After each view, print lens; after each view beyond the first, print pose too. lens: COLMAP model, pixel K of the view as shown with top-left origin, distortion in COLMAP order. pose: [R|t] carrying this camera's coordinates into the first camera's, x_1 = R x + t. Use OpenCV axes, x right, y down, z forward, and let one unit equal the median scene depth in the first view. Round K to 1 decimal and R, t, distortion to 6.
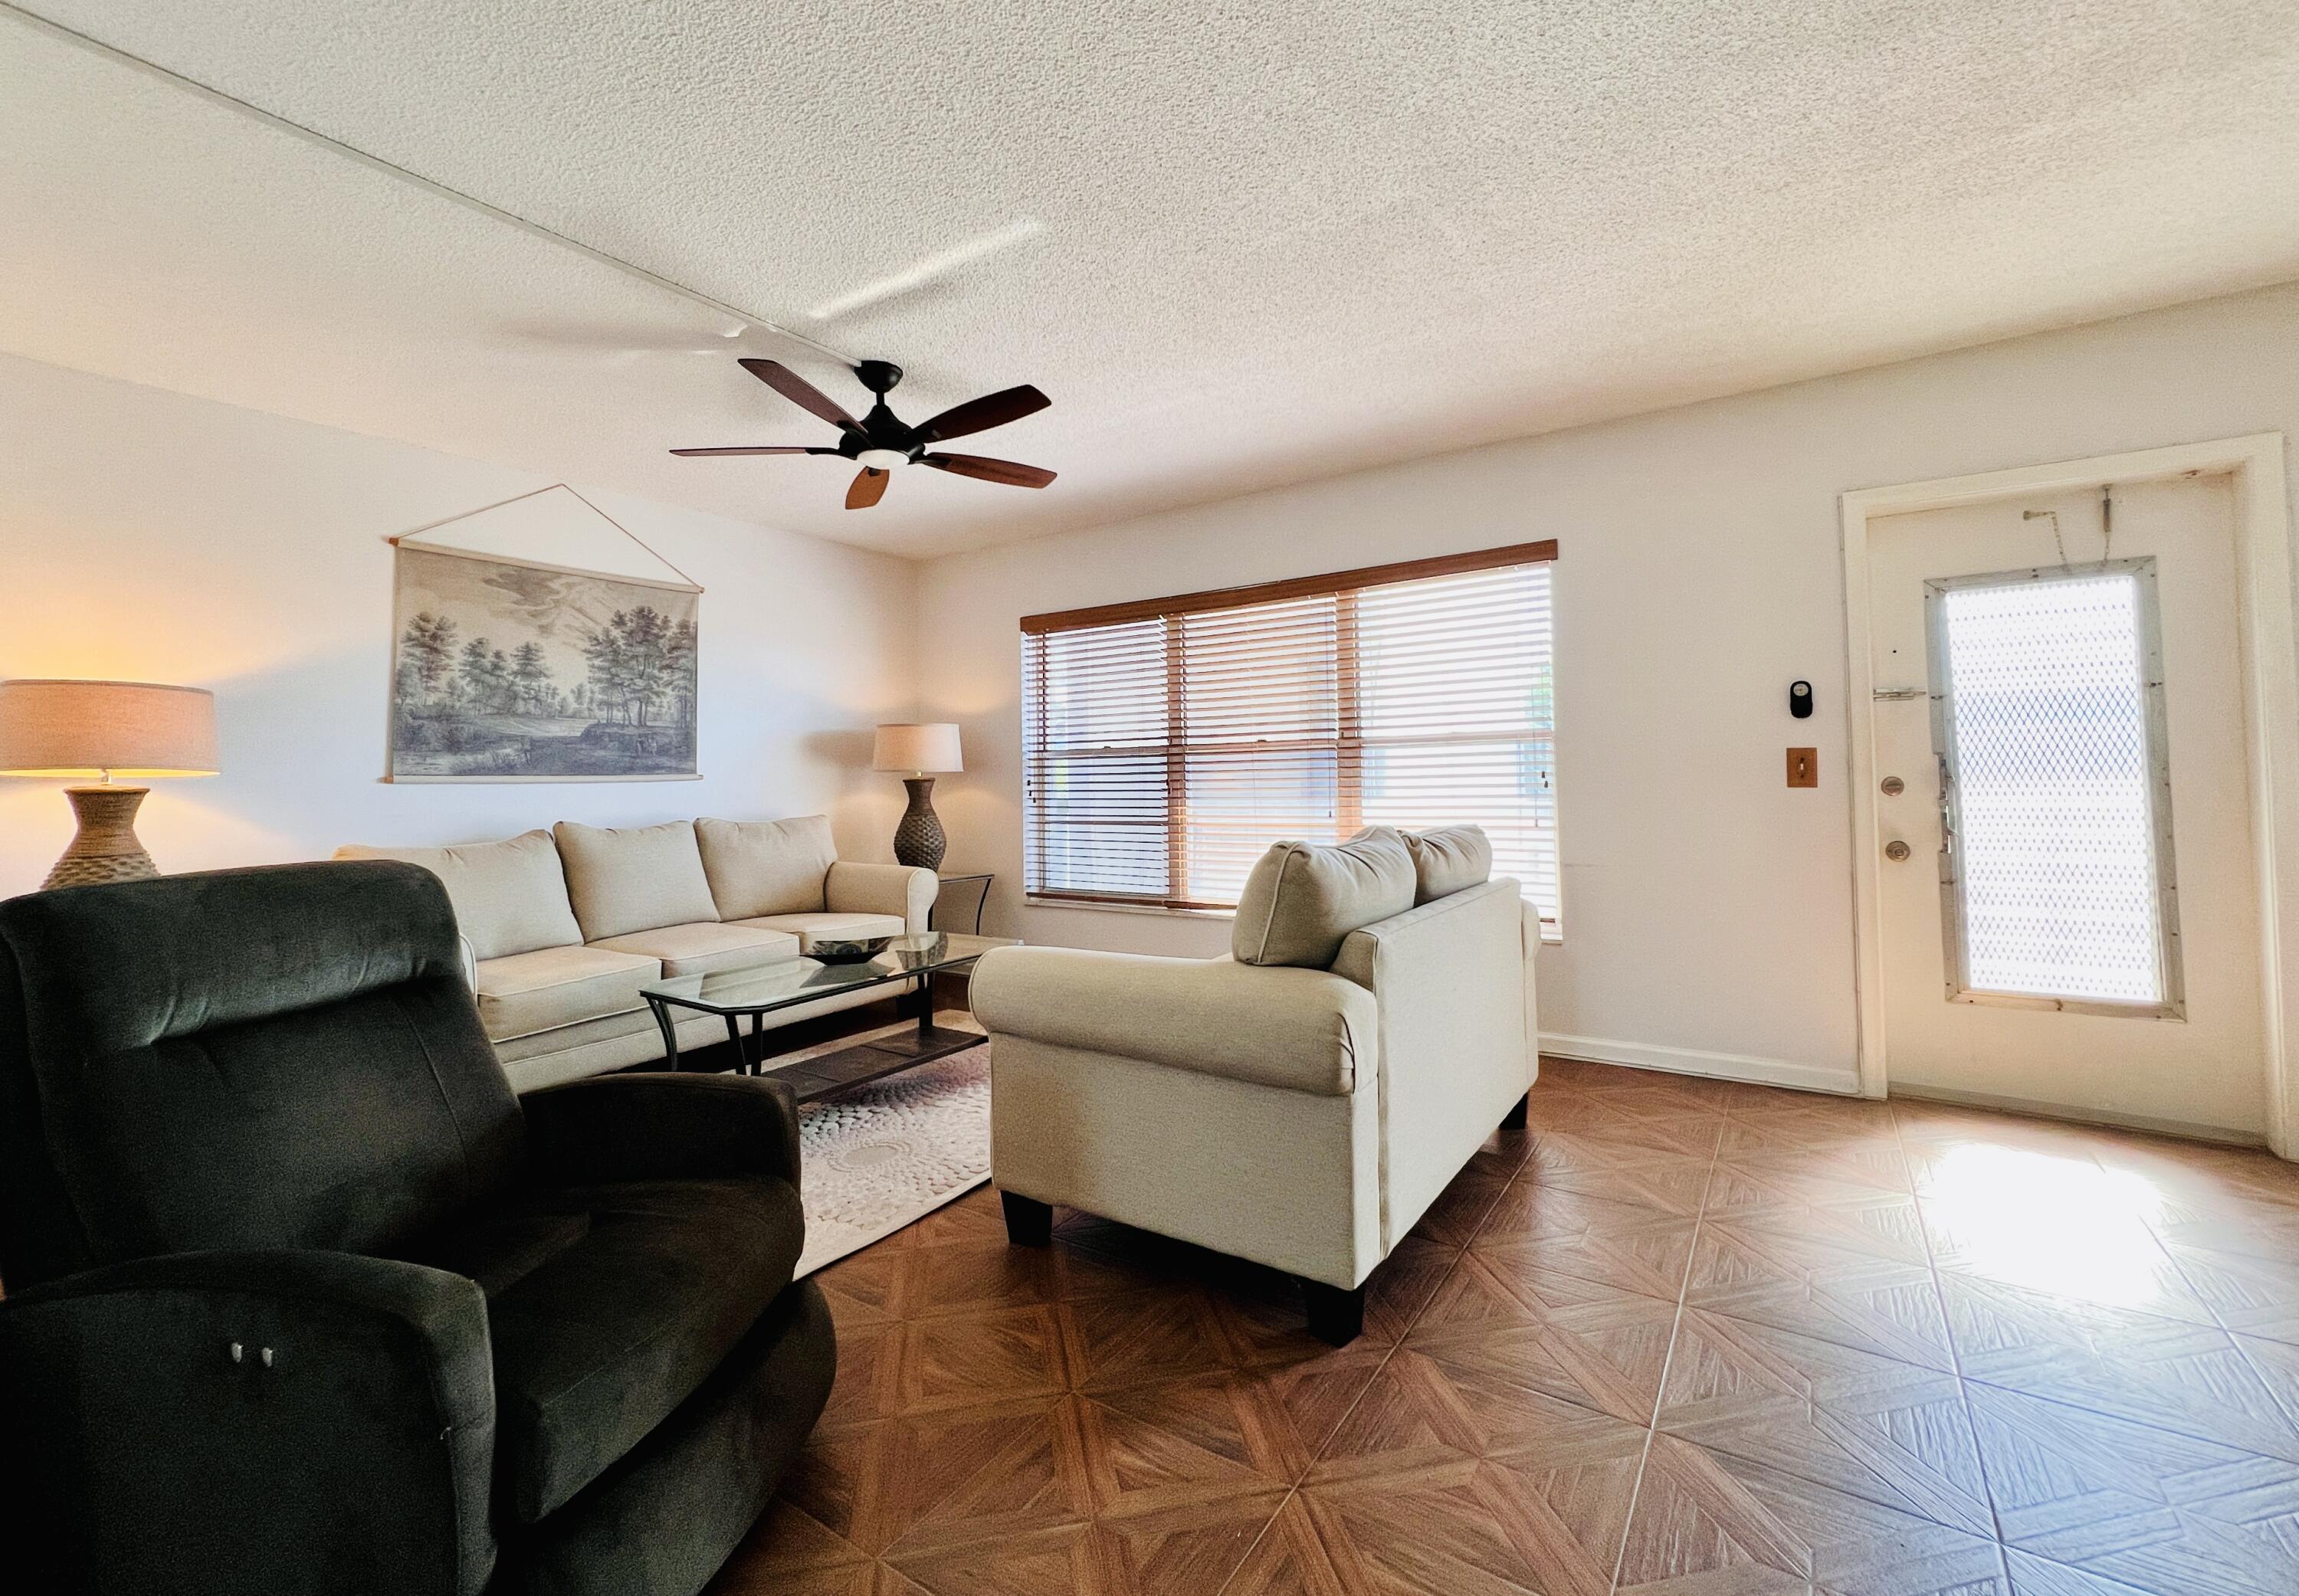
lens RADIAL K [[965.3, 0, 1150.8], [0, 965.3, 742.9], [0, 0, 1]] dist [0.001505, 0.000362]
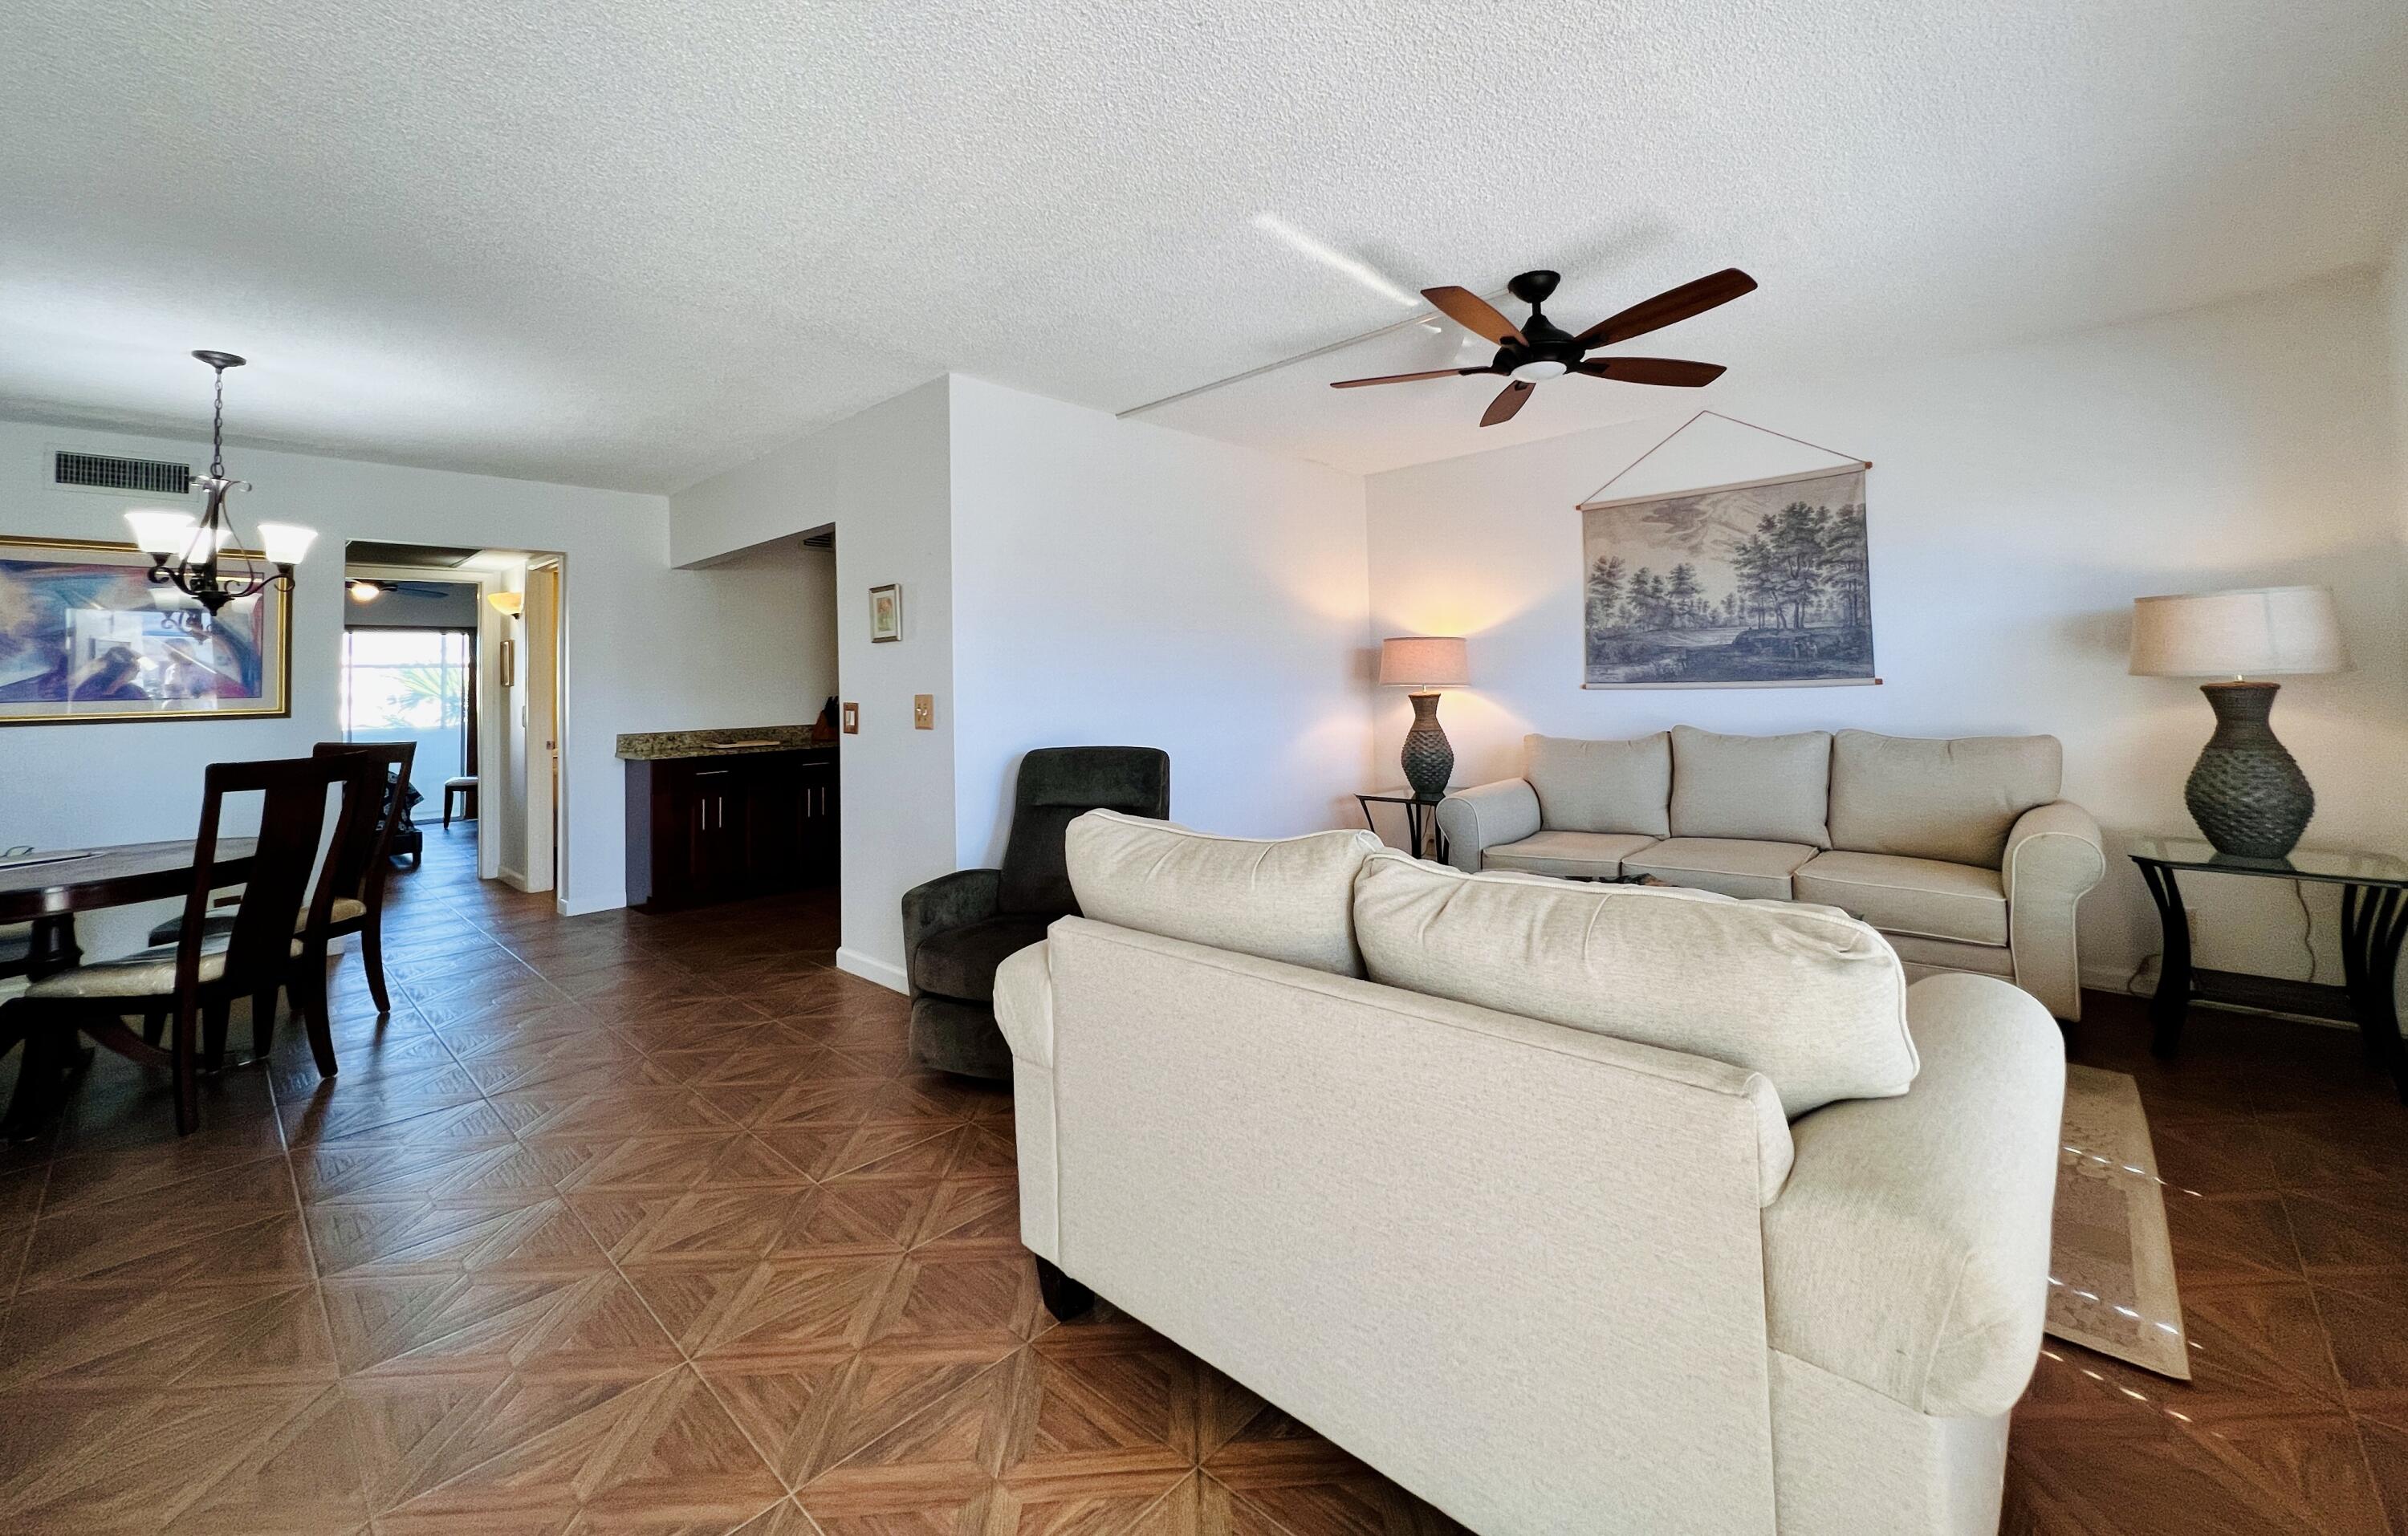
lens RADIAL K [[948.8, 0, 1206.5], [0, 948.8, 633.0], [0, 0, 1]] dist [-0.000525, -0.000068]
pose [[-0.143235, -0.031215, -0.989196, 0.523837], [0.067783, 0.996846, -0.041271, -0.015368], [0.987365, -0.072962, -0.140667, 0.597184]]
